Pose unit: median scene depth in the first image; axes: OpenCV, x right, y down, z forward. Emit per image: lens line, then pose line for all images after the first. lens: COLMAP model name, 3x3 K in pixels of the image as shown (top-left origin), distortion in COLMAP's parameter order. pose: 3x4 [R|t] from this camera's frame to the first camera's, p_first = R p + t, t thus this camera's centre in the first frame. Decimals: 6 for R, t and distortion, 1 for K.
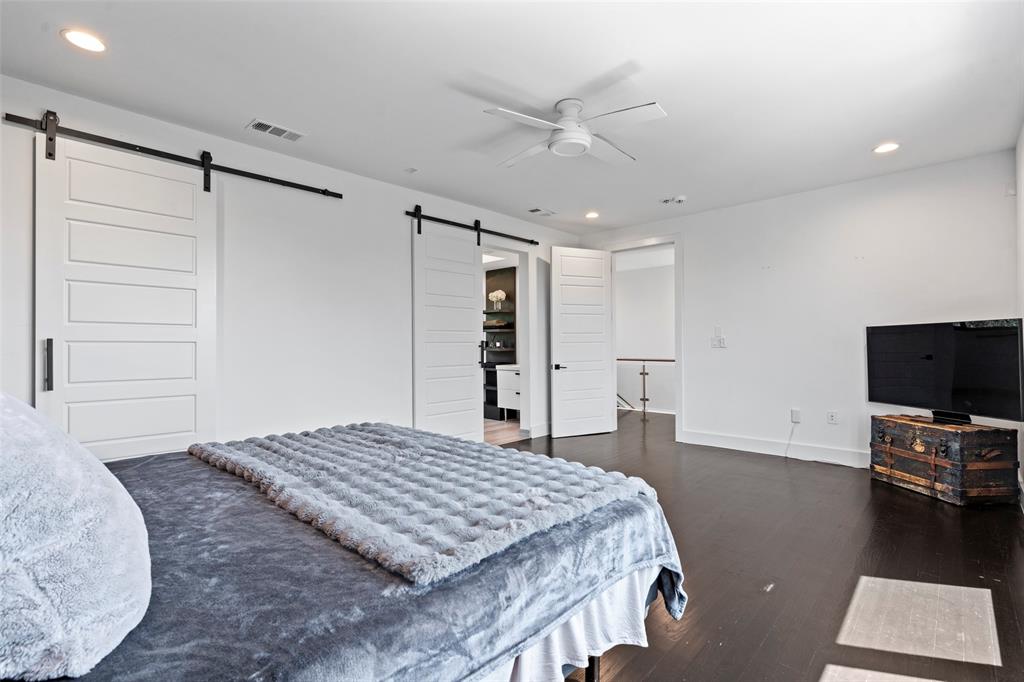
lens RADIAL K [[468.5, 0, 512.5], [0, 468.5, 343.6], [0, 0, 1]] dist [0.002933, -0.000624]
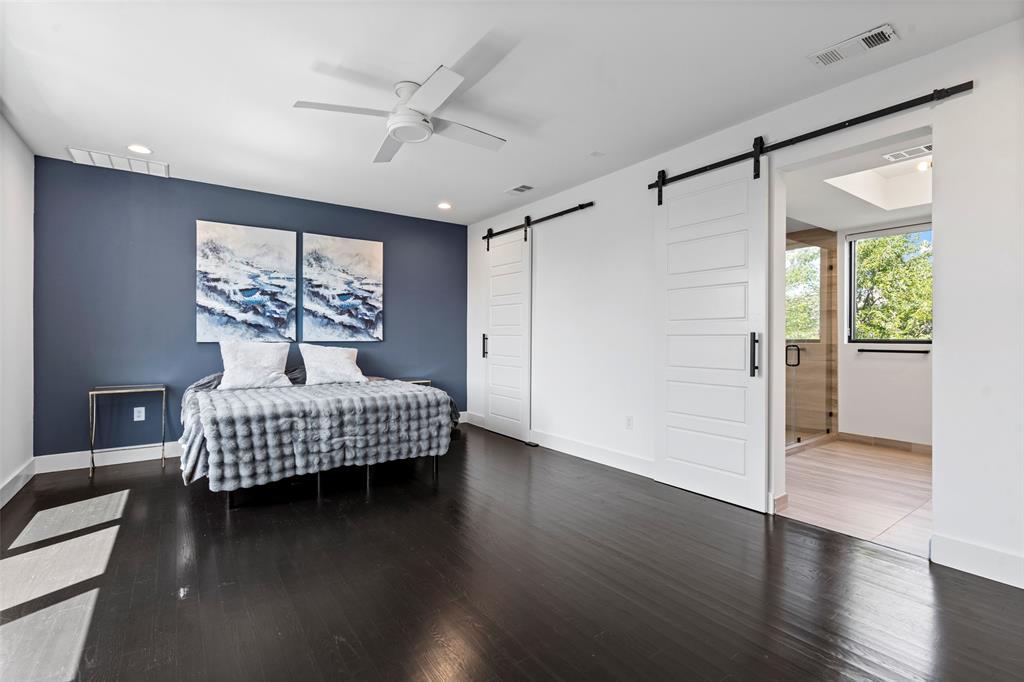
lens RADIAL K [[468.5, 0, 515.8], [0, 468.5, 336.3], [0, 0, 1]] dist [0.002933, -0.000624]
pose [[-0.172227, -0.000675, -0.985057, 0.762011], [-0.000017, 1.000000, -0.000682, 0.000612], [0.985057, -0.000101, -0.172227, 1.018283]]
